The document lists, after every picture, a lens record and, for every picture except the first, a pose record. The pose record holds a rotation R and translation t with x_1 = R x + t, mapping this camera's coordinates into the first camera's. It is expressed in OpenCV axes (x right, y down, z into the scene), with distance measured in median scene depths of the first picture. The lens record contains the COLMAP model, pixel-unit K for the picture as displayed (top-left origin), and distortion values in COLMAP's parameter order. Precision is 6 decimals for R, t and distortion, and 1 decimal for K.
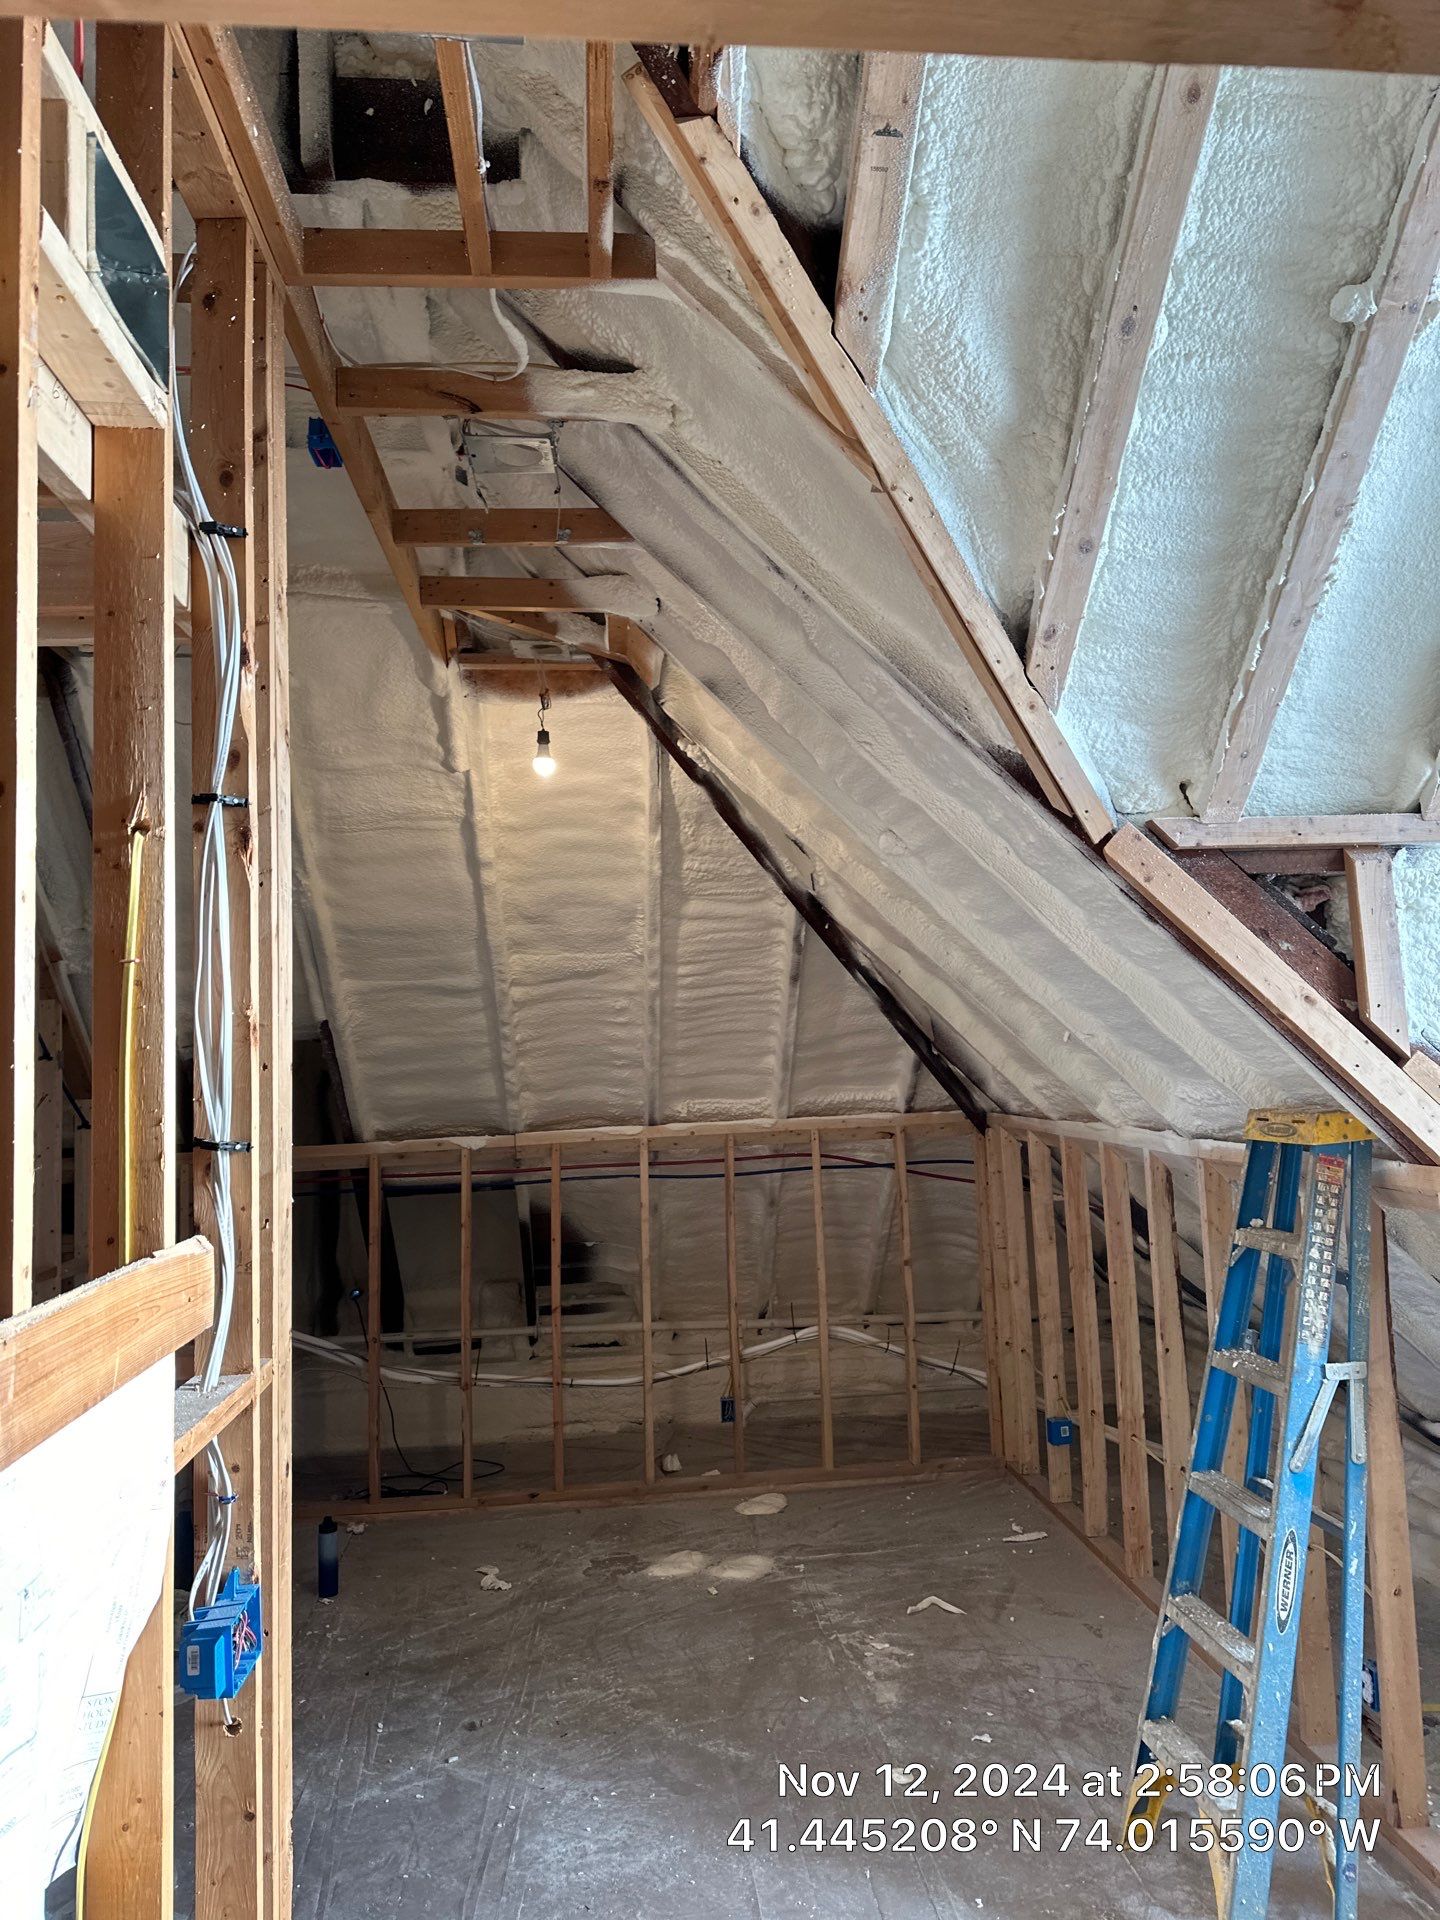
lens RADIAL K [[1341.0, 0, 720.3], [0, 1341.0, 963.6], [0, 0, 1]] dist [0.074546, -0.084439]
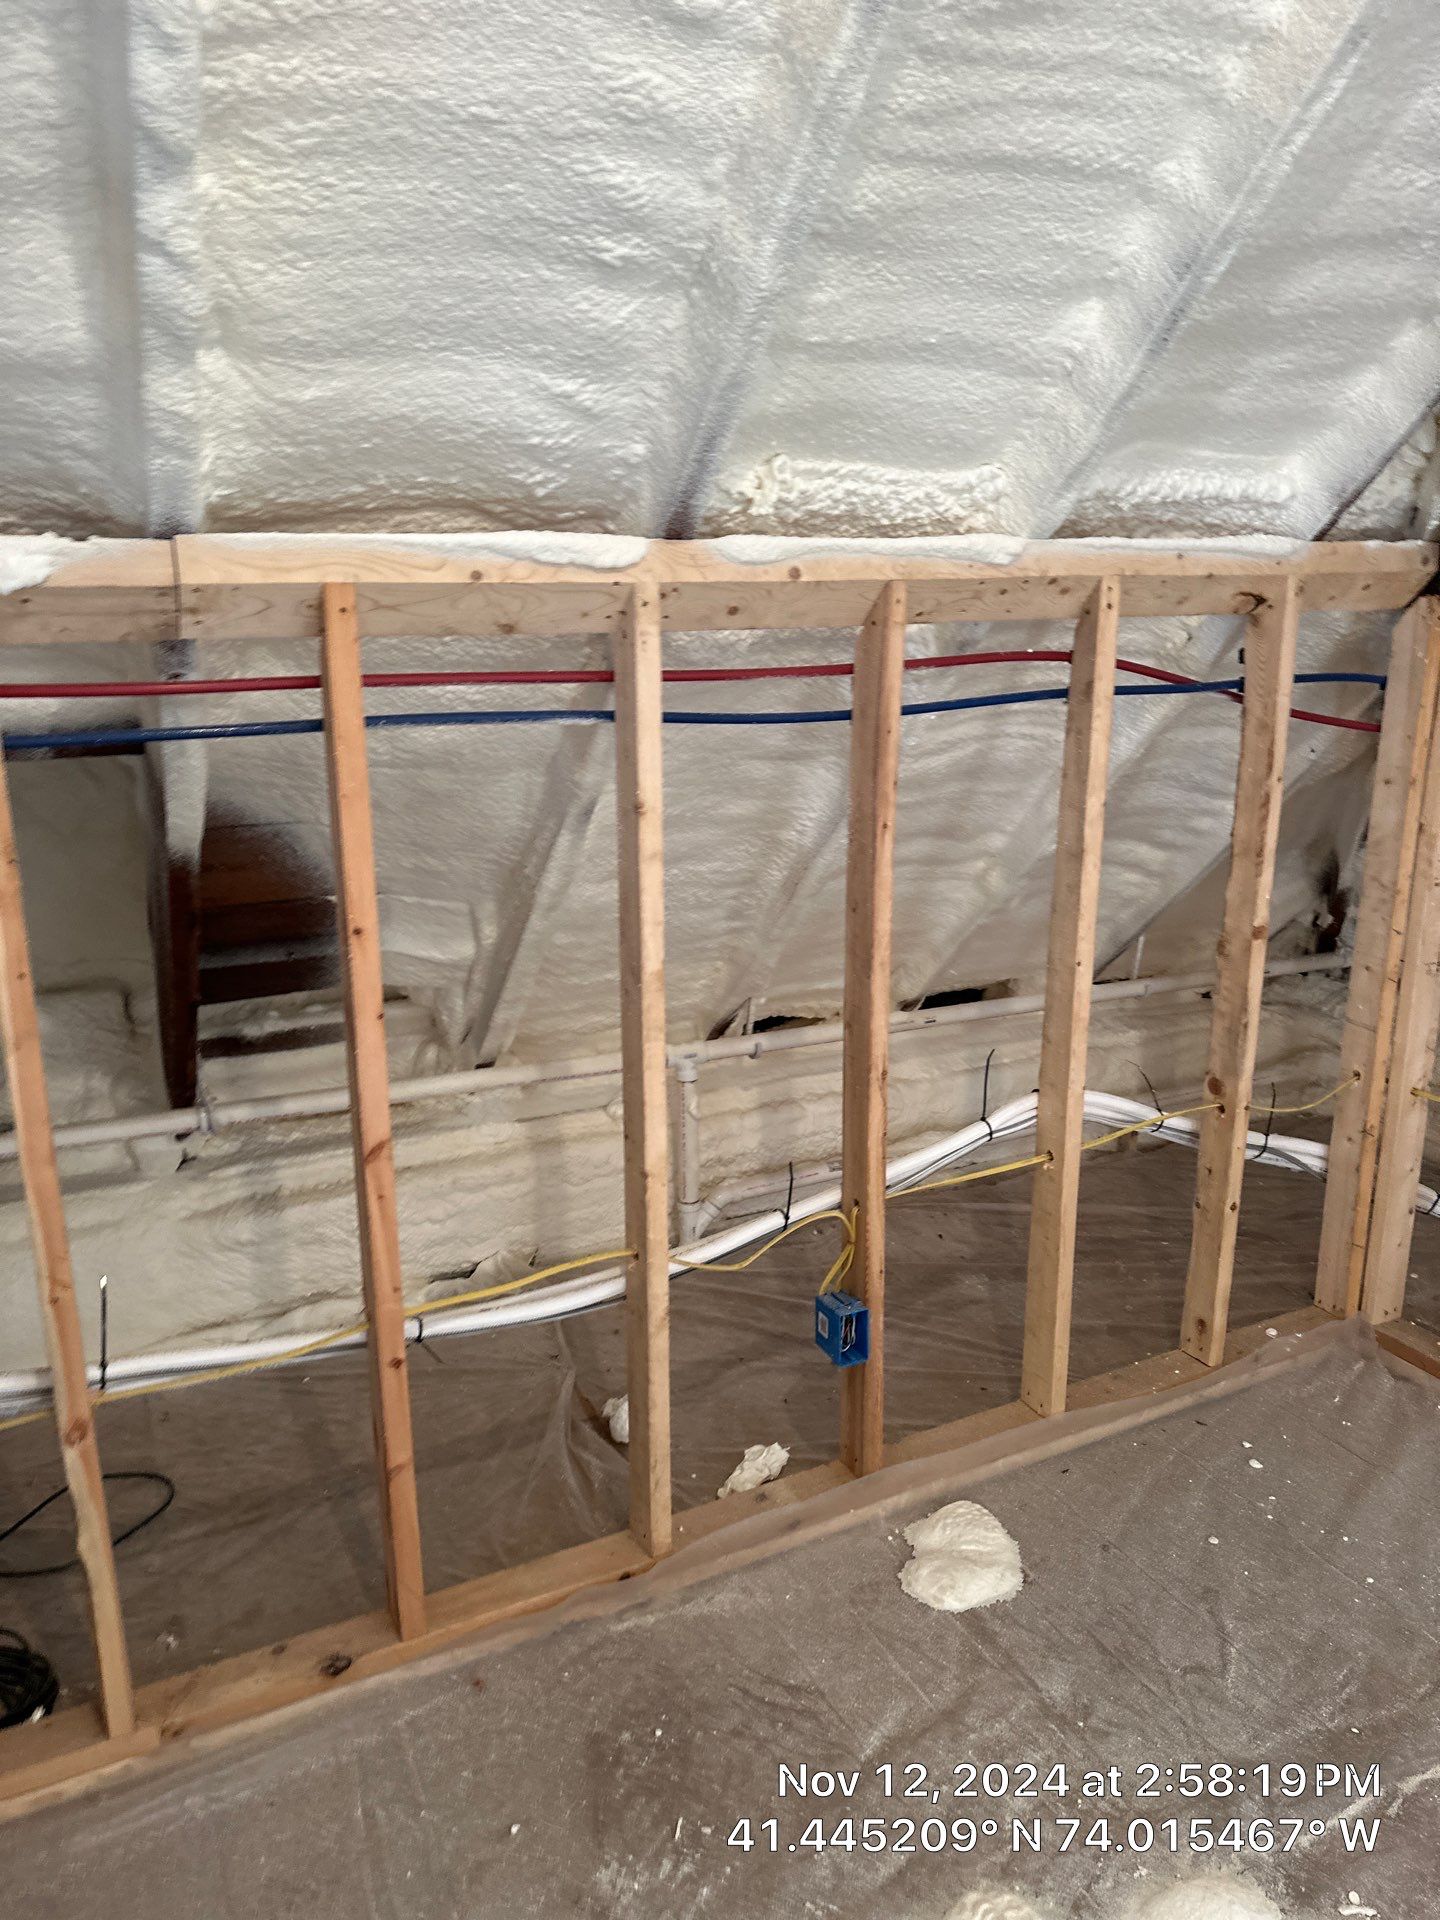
lens RADIAL K [[1317.7, 0, 746.4], [0, 1317.7, 975.8], [0, 0, 1]] dist [0.050251, -0.070575]
pose [[0.923915, -0.070267, 0.376091, -0.151717], [-0.058900, 0.945150, 0.321281, 0.117514], [-0.378038, -0.318988, 0.869099, 0.714983]]
